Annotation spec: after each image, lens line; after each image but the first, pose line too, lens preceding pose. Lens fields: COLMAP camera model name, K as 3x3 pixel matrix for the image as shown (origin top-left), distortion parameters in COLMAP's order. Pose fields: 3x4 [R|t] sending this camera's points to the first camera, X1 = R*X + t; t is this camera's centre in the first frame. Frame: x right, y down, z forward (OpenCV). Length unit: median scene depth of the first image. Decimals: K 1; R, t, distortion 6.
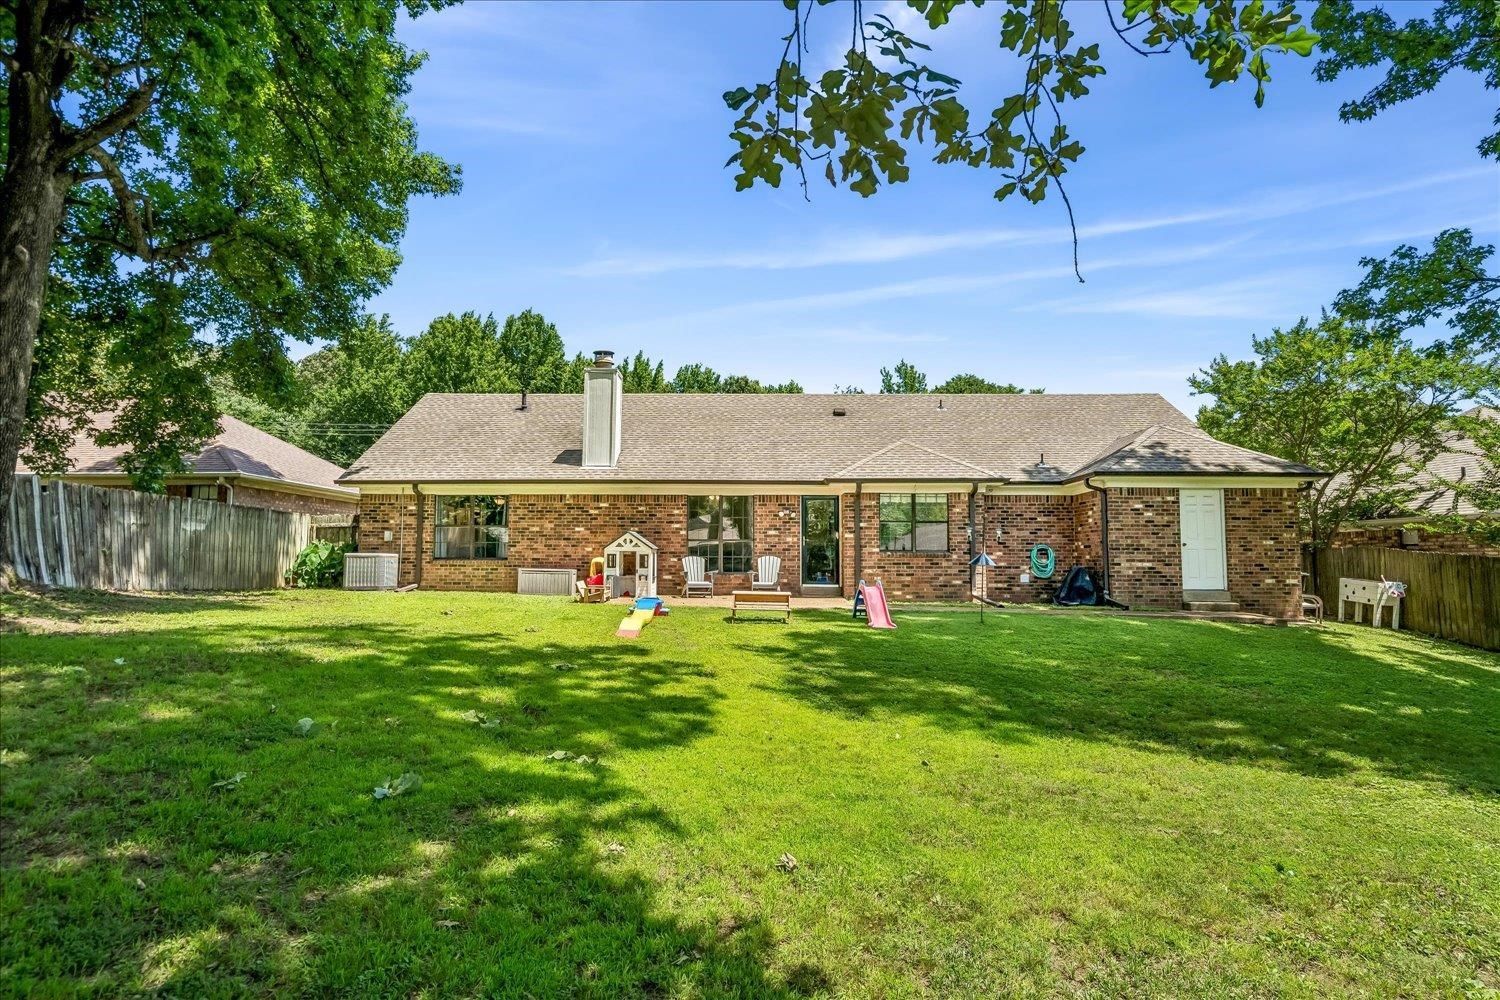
lens RADIAL K [[860.0, 0, 750.0], [0, 860.0, 500.0], [0, 0, 1]] dist [0.001007, 0.000403]
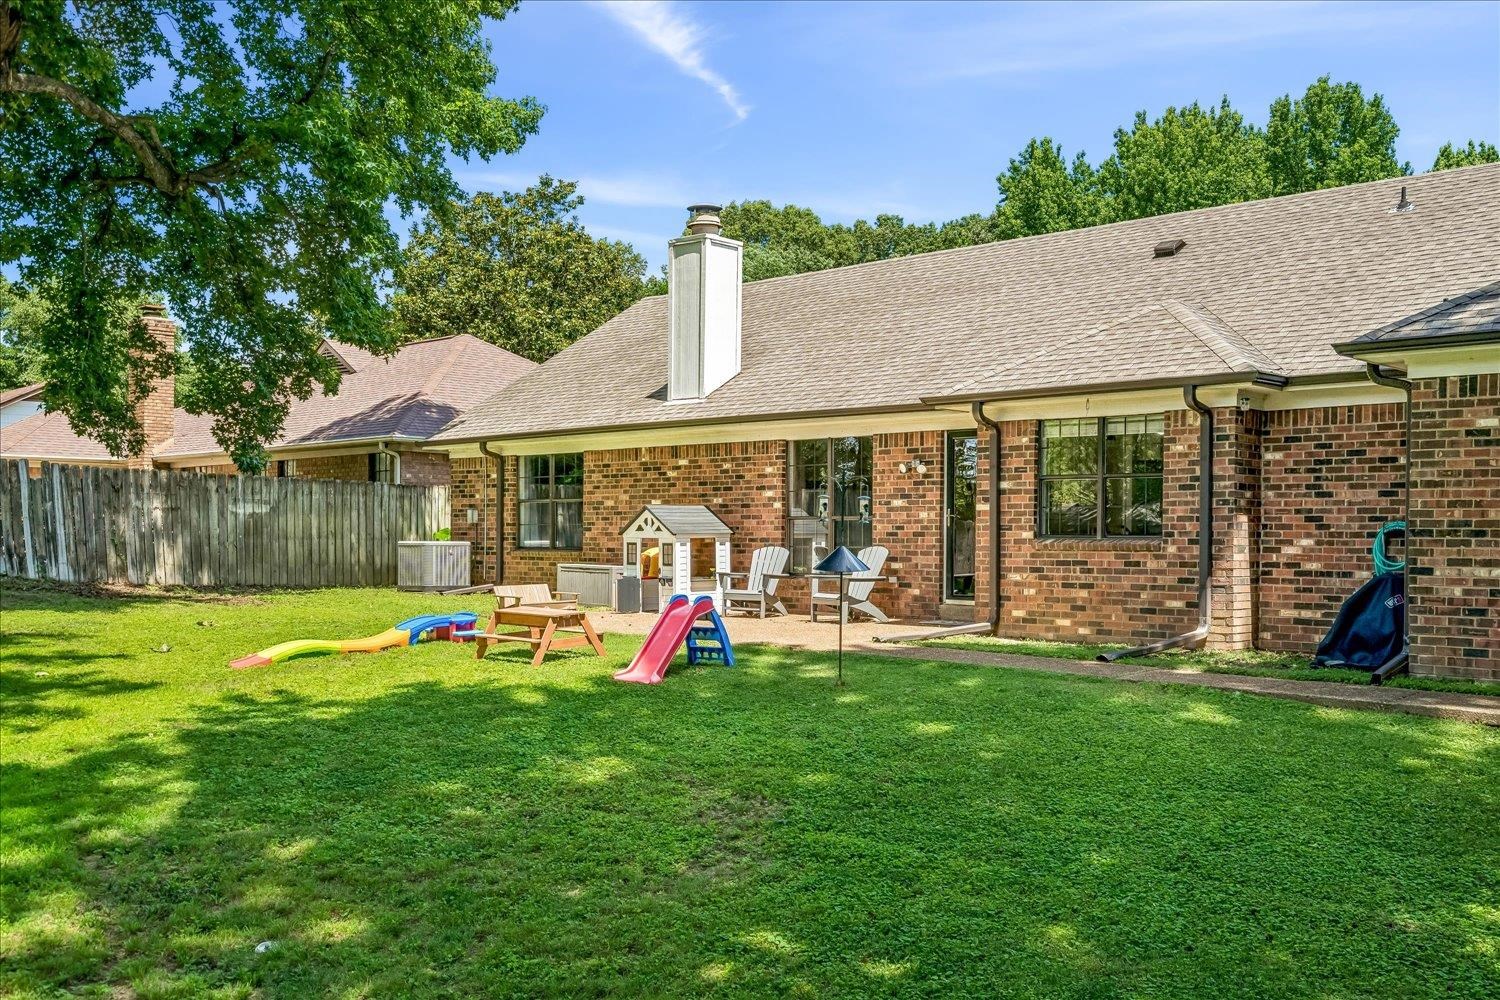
lens RADIAL K [[1523.2, 0, 750.0], [0, 1523.2, 500.0], [0, 0, 1]] dist [0.013719, 0.012590]
pose [[0.726196, -0.017670, -0.687261, 0.620464], [0.046915, 0.998613, 0.023898, 0.008988], [0.685885, -0.049597, 0.726018, 0.242872]]
